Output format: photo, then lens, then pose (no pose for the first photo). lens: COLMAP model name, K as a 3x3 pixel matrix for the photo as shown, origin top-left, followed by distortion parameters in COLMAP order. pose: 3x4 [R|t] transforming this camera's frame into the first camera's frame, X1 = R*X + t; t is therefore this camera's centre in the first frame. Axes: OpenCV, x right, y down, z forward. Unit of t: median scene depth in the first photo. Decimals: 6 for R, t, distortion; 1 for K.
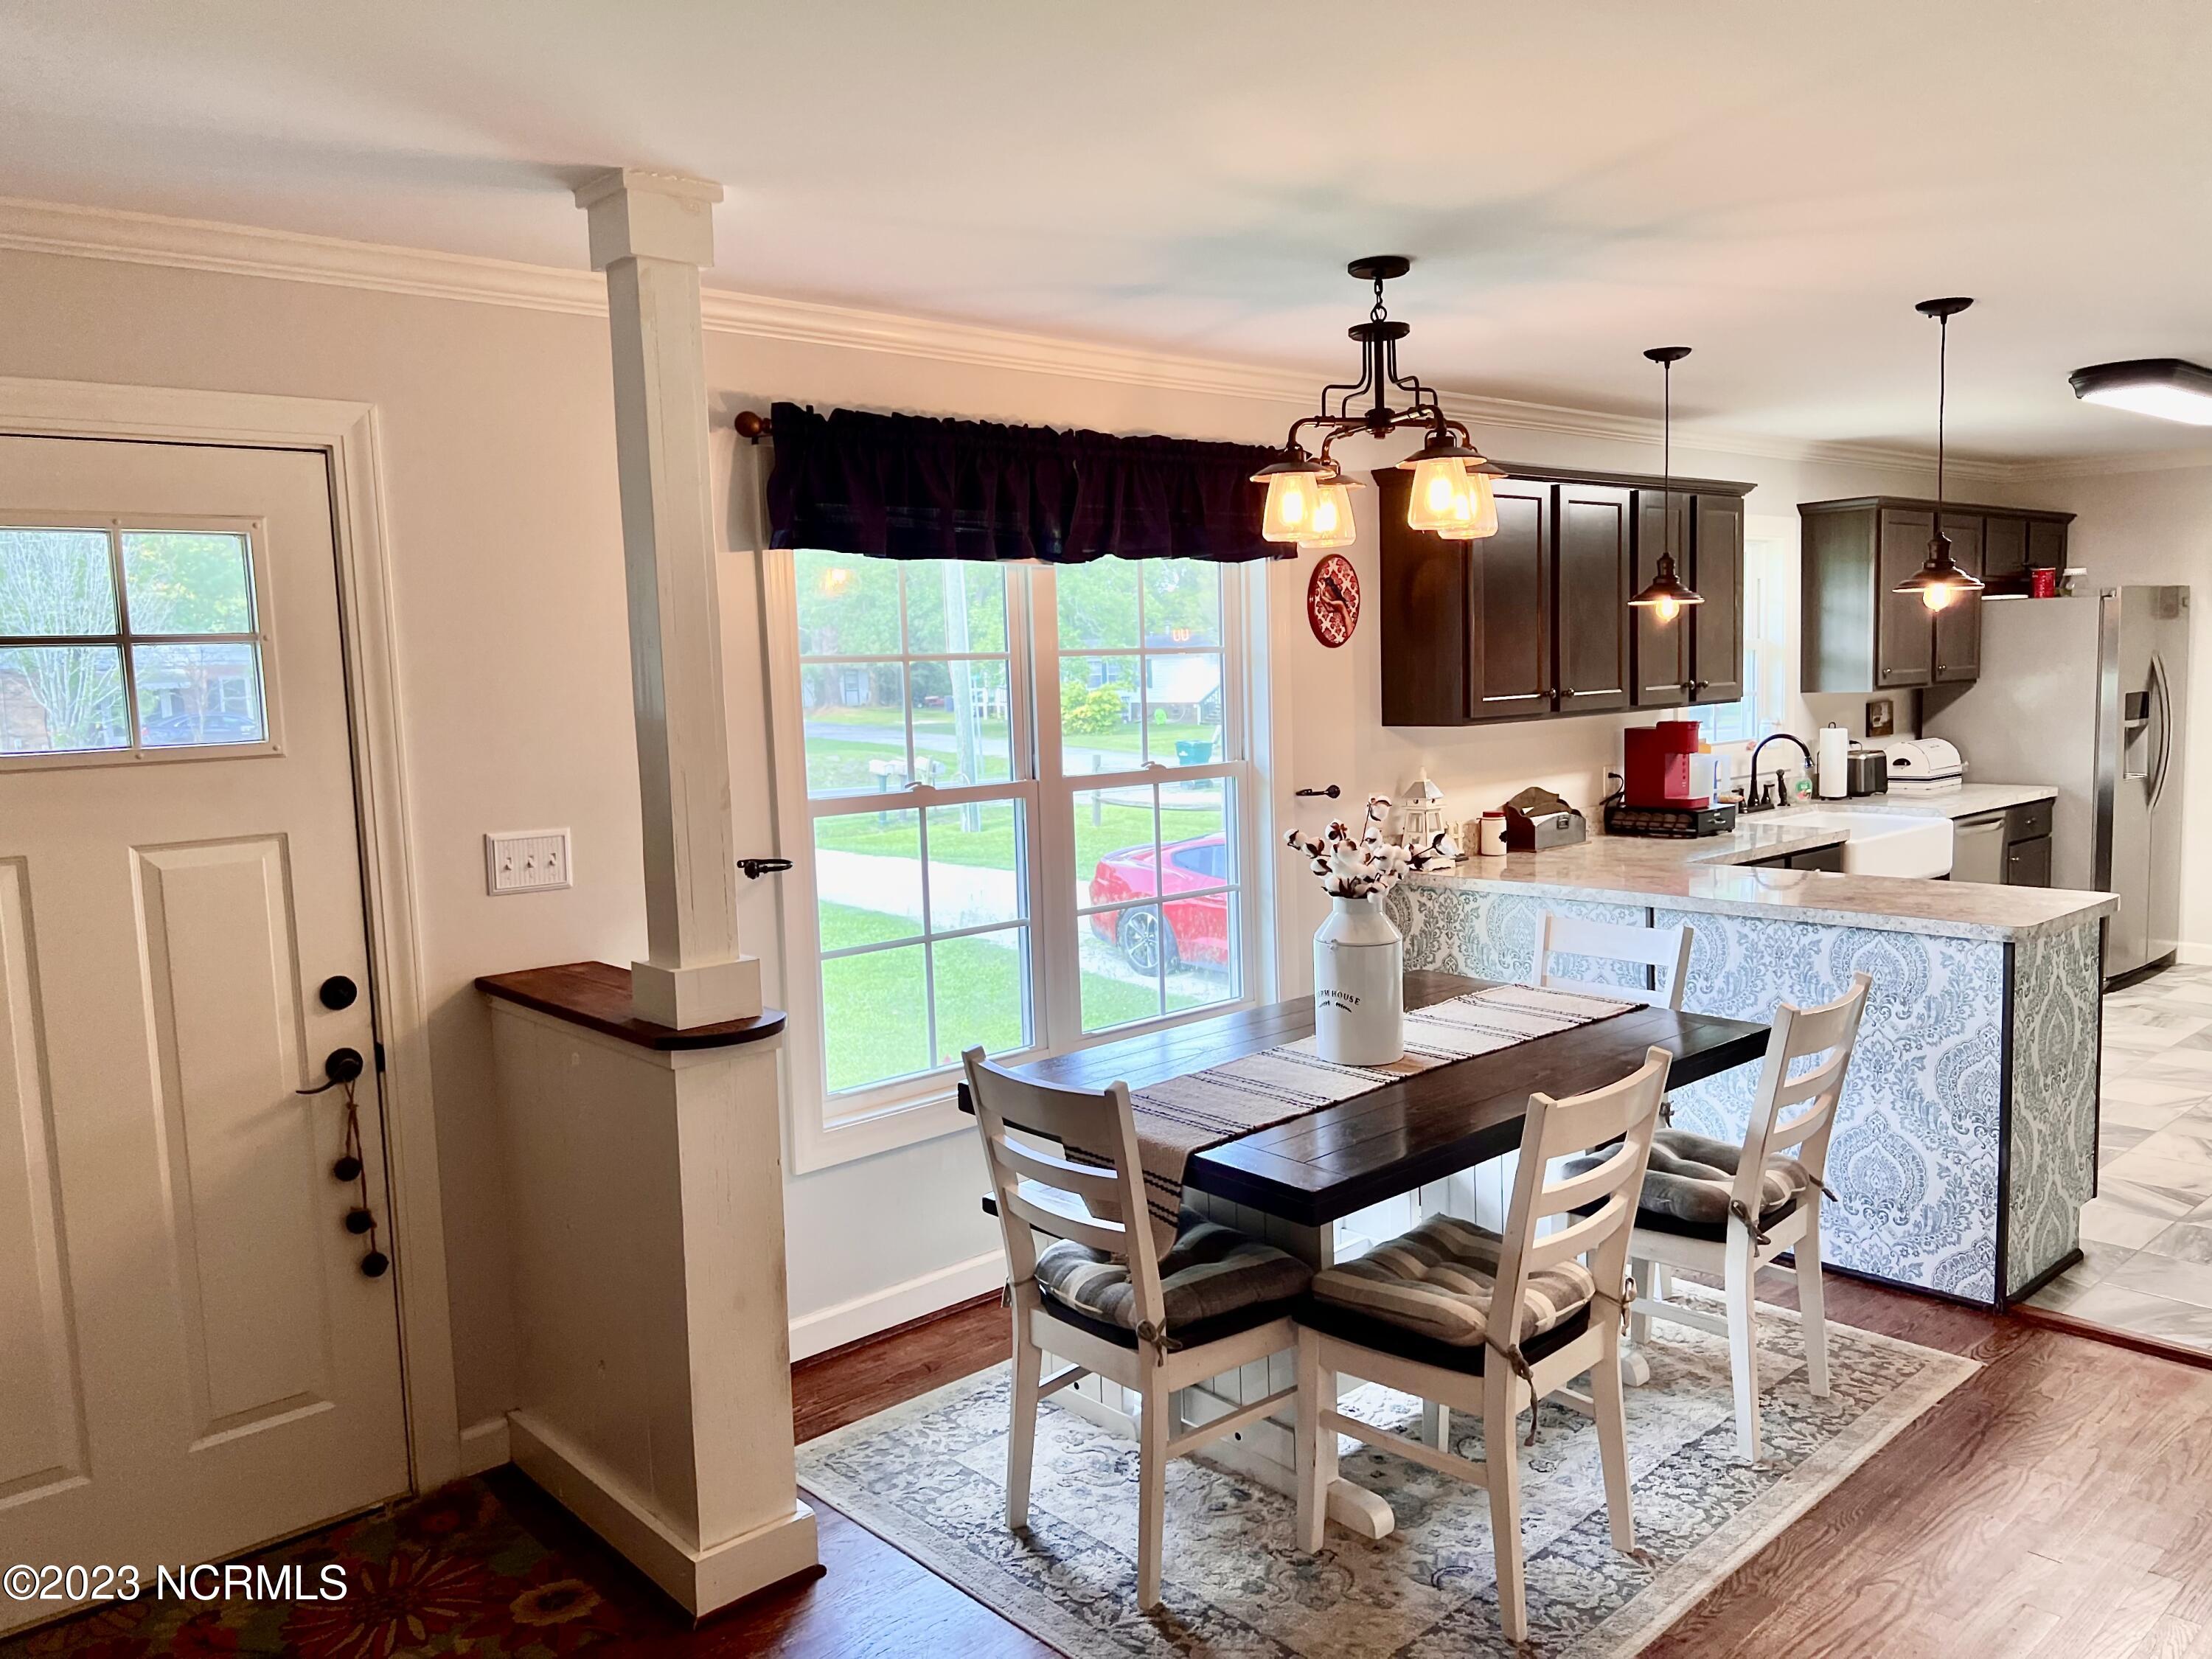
lens RADIAL K [[1638.5, 0, 1106.0], [0, 1638.5, 829.5], [0, 0, 1]] dist [0.006072, 0.005297]
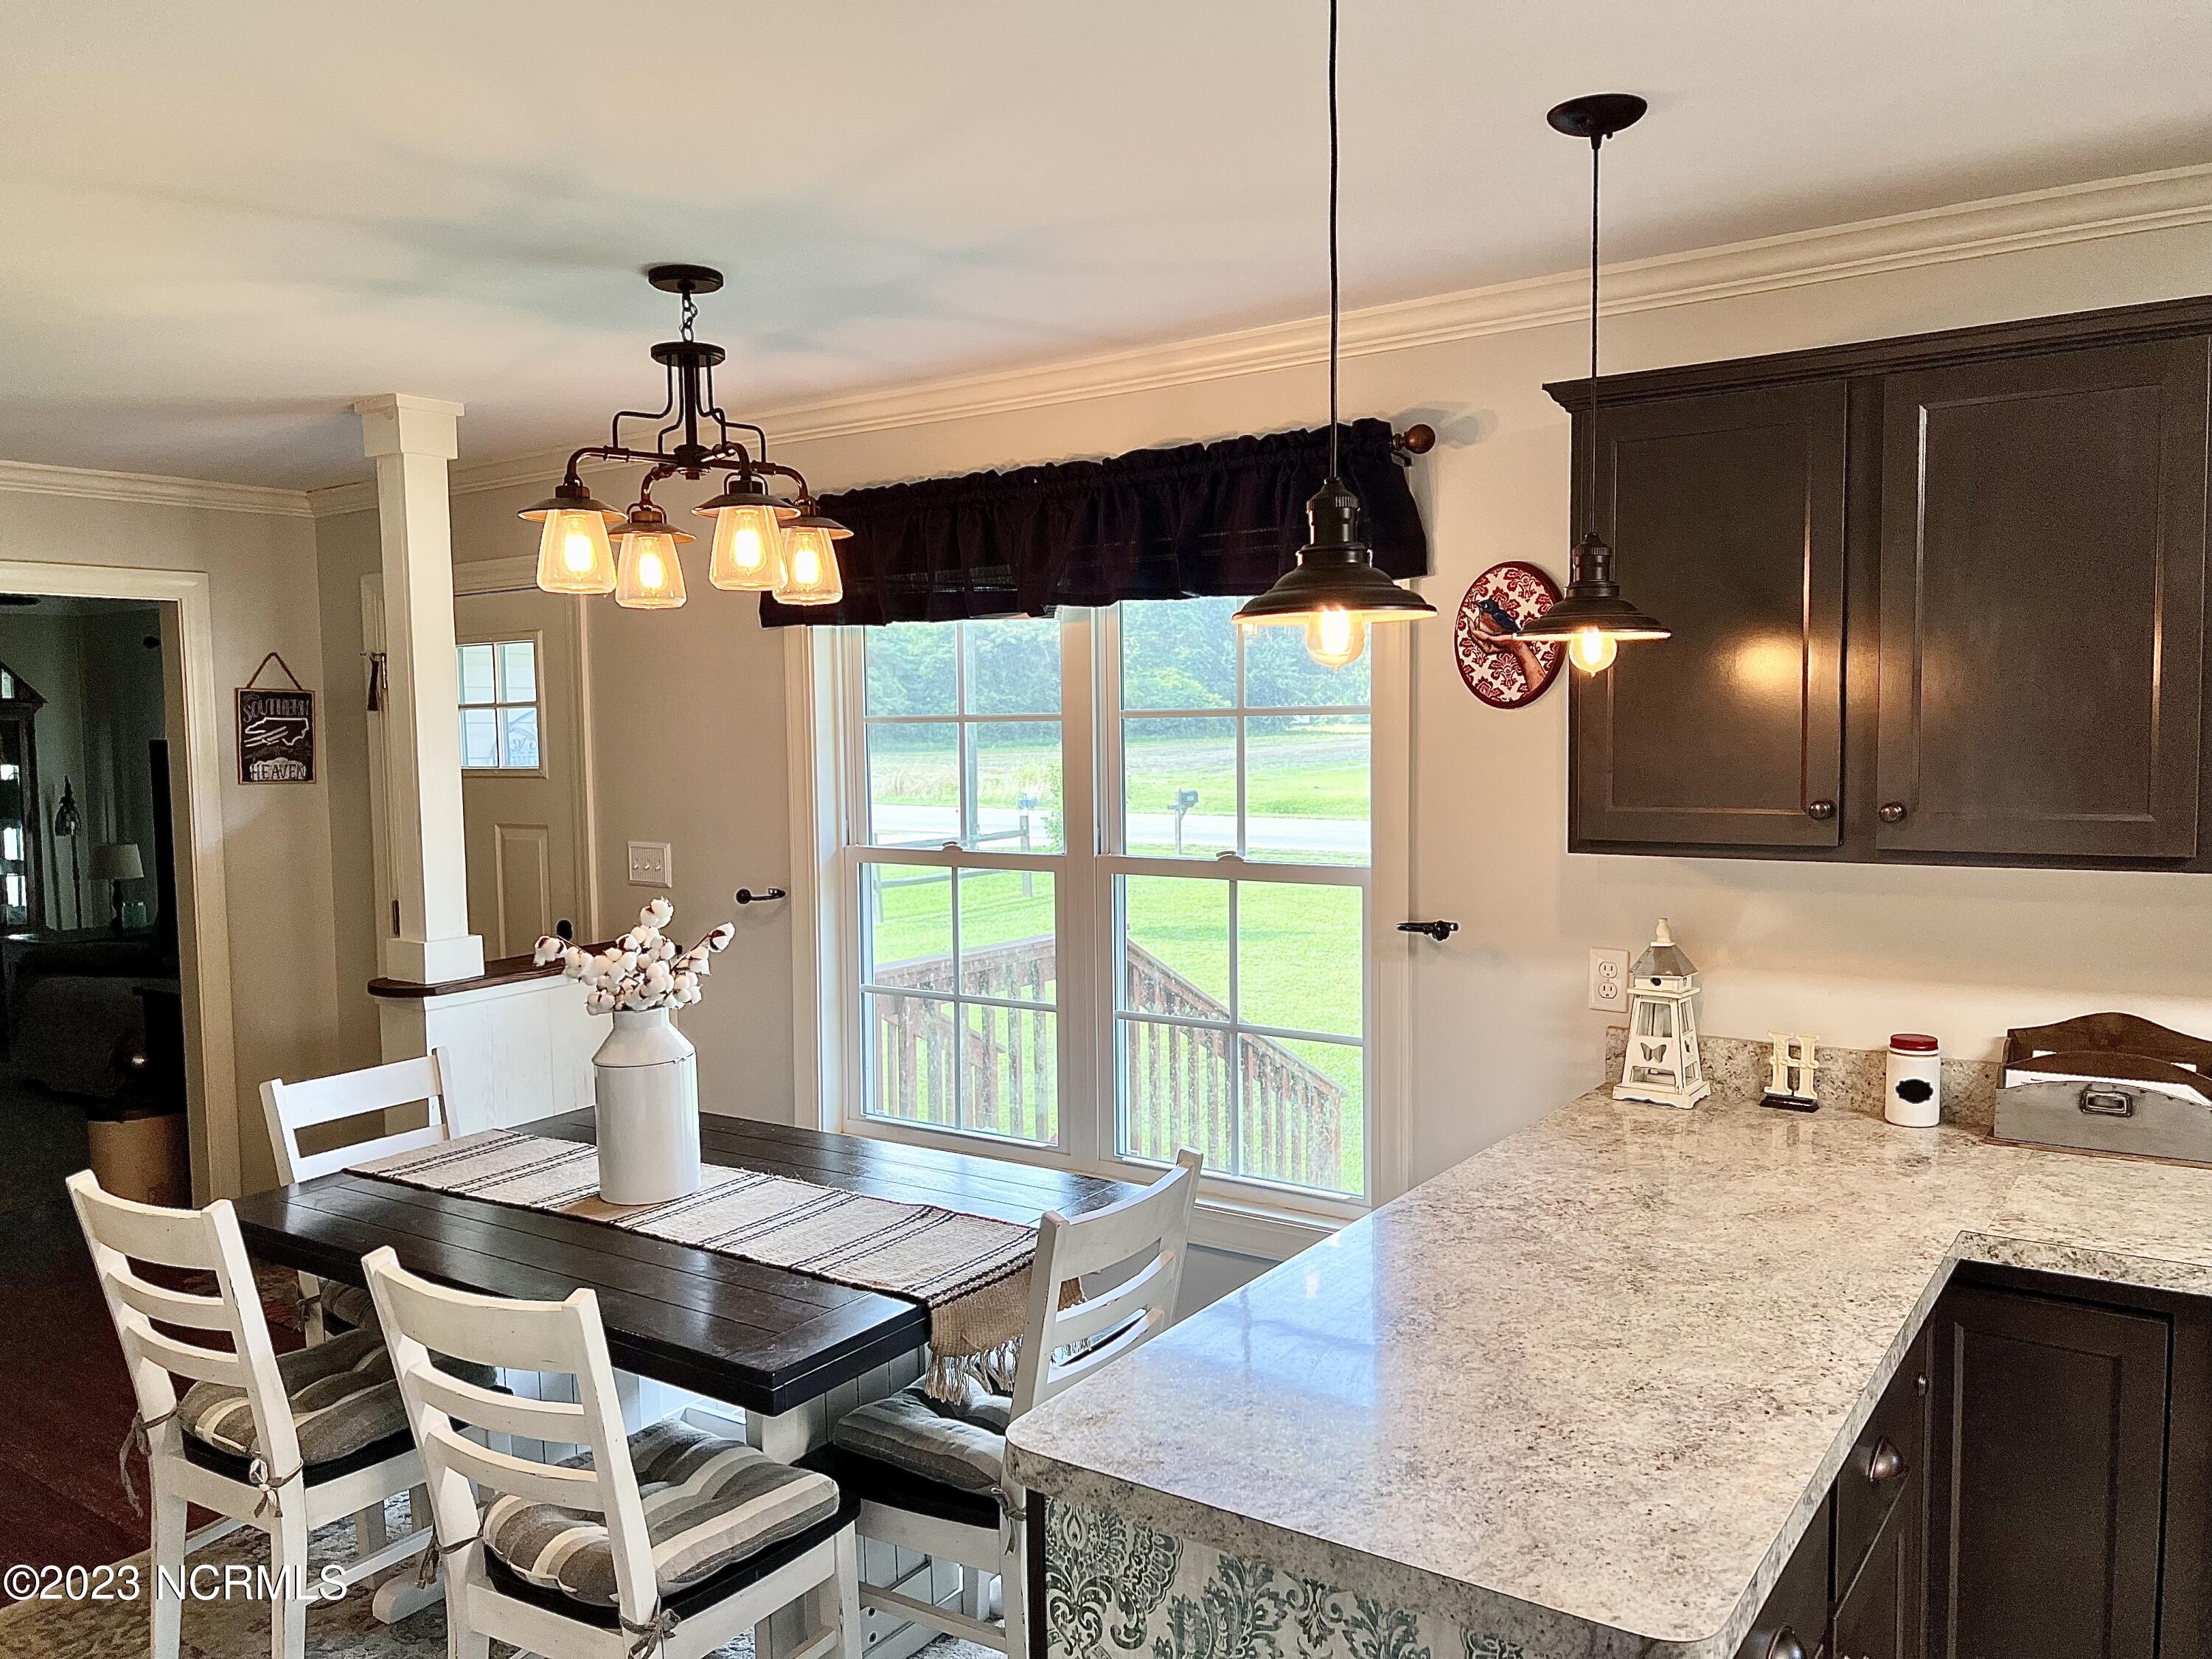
lens RADIAL K [[1673.8, 0, 1106.0], [0, 1673.8, 829.5], [0, 0, 1]] dist [0.045156, 0.000880]
pose [[0.229468, 0.092483, -0.968912, 0.654374], [-0.085743, 0.993526, 0.074526, -0.087873], [0.969532, 0.065977, 0.235912, 0.616863]]
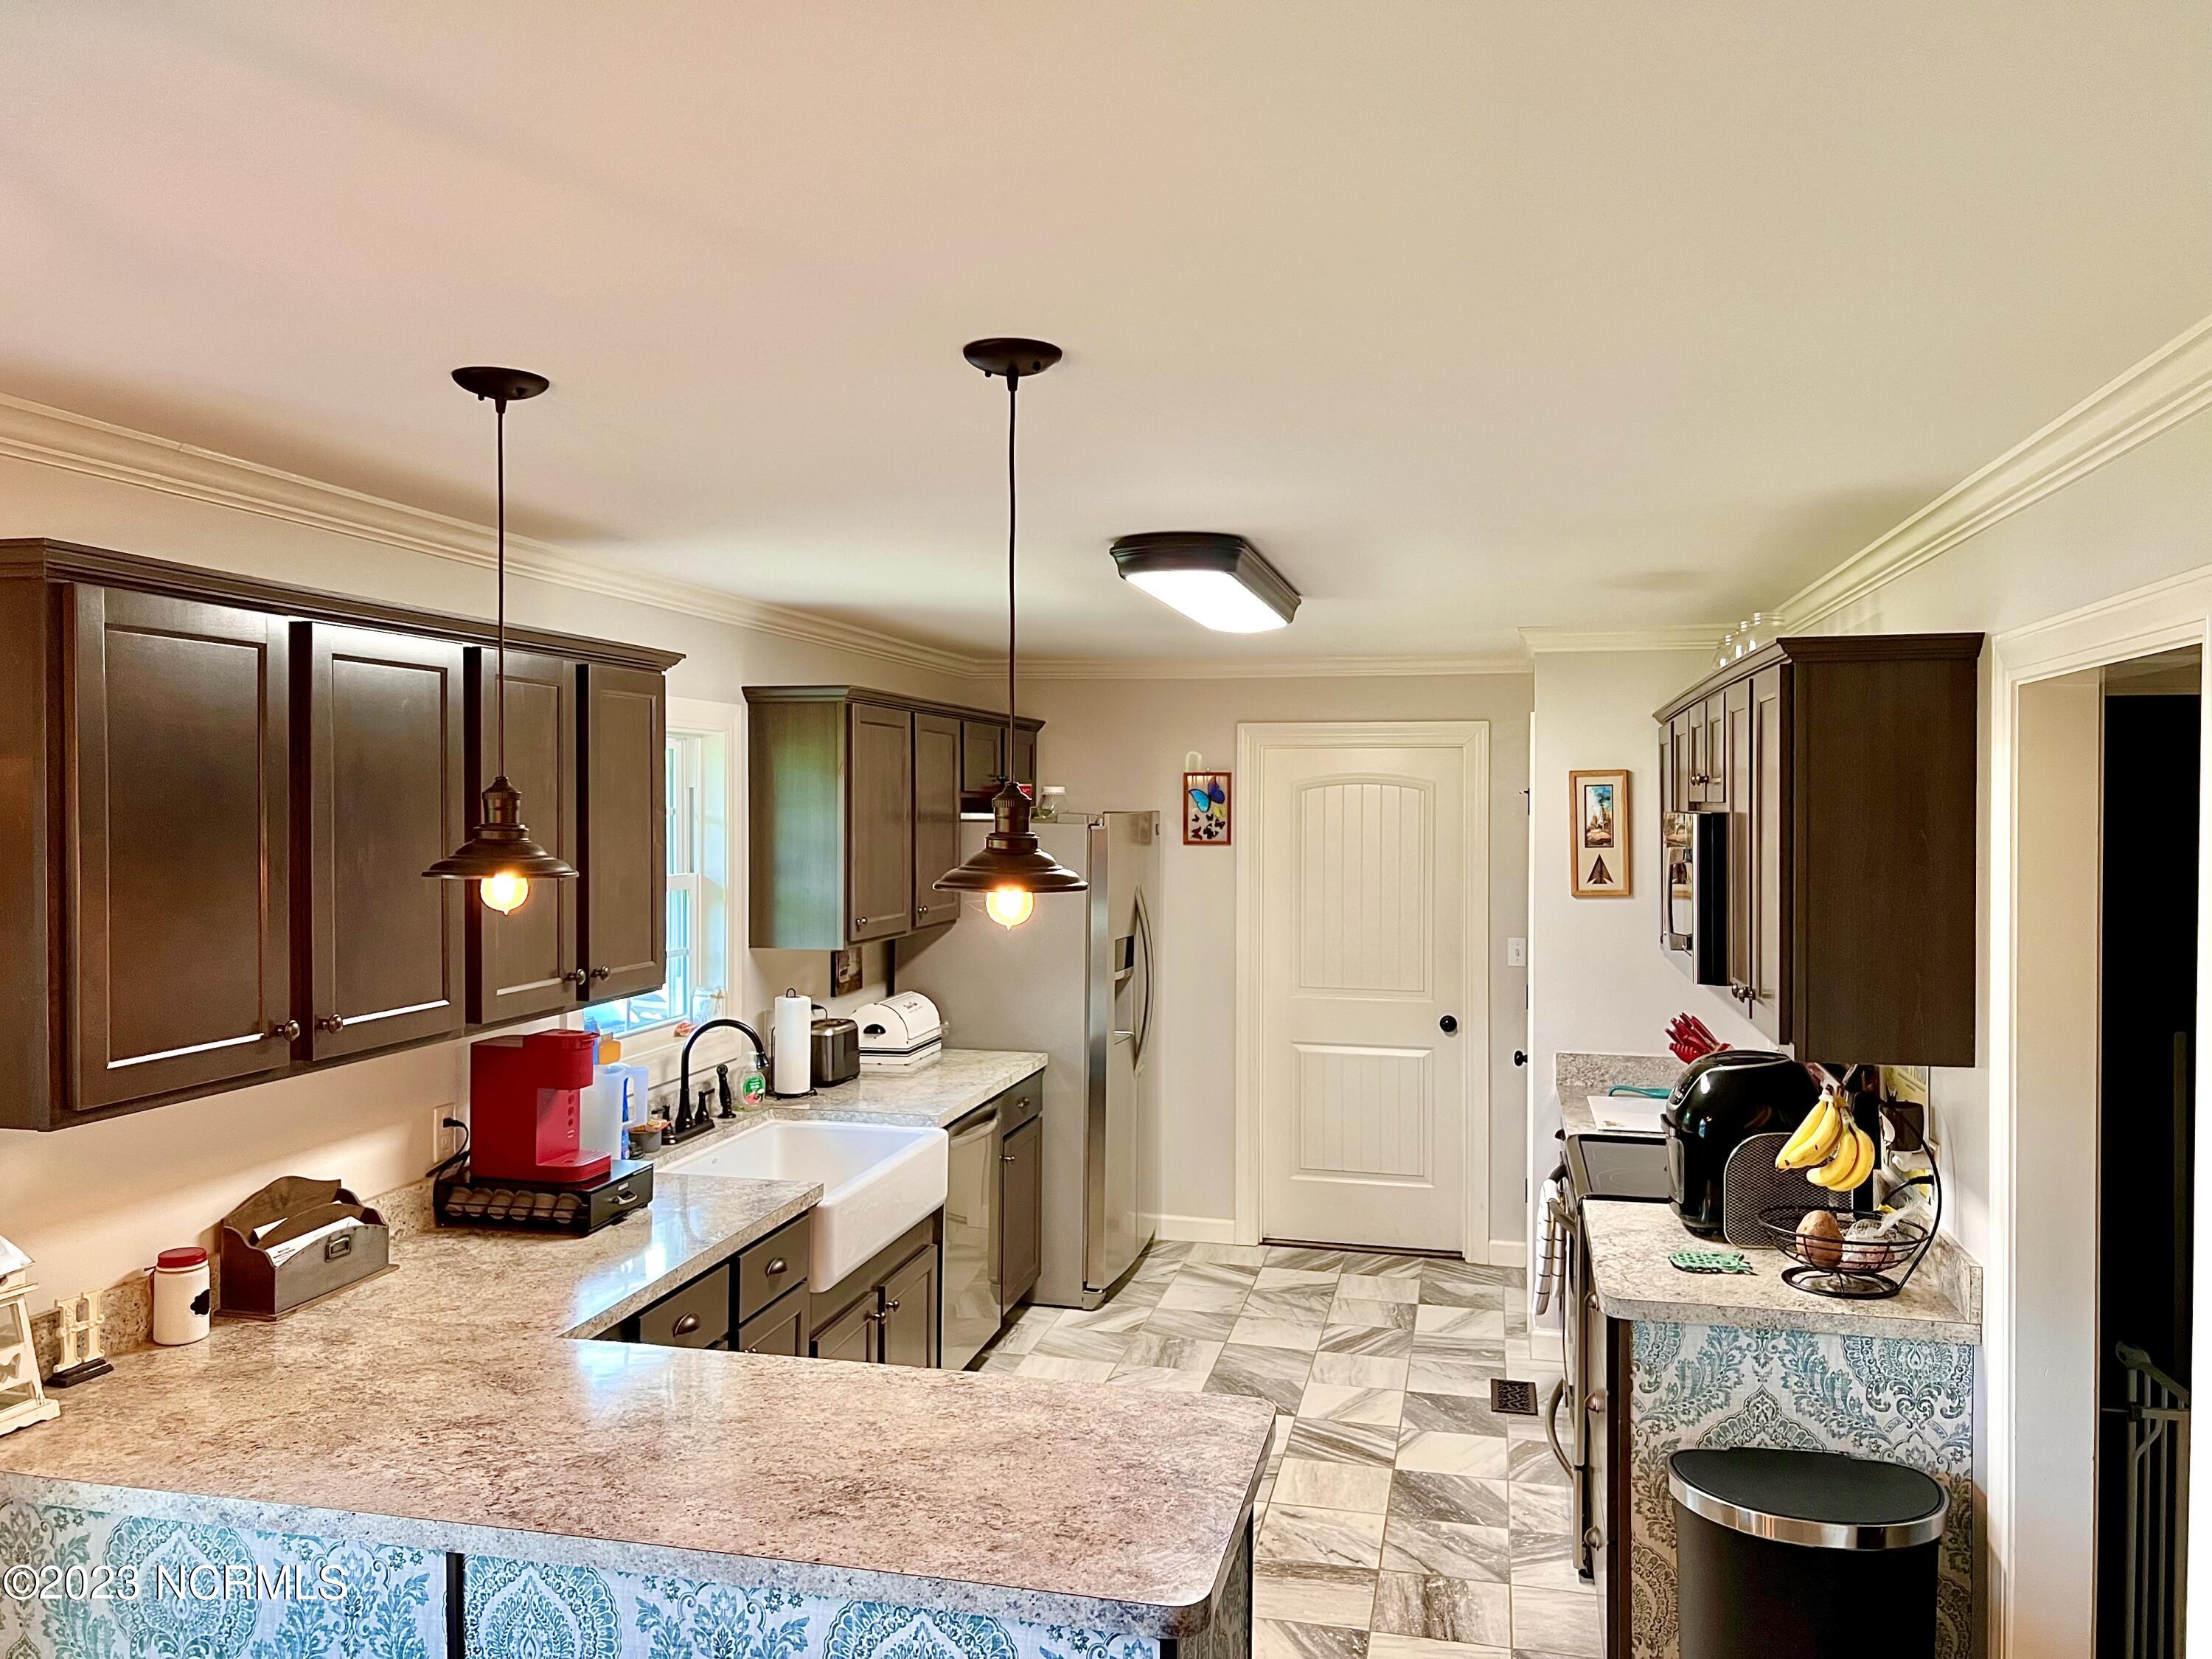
lens RADIAL K [[1659.6, 0, 1106.0], [0, 1659.6, 829.5], [0, 0, 1]] dist [0.002759, -0.030101]
pose [[0.816475, 0.028419, 0.576681, 0.166183], [0.023285, 0.996355, -0.082068, -0.088836], [-0.576911, 0.080435, 0.812837, 0.401149]]
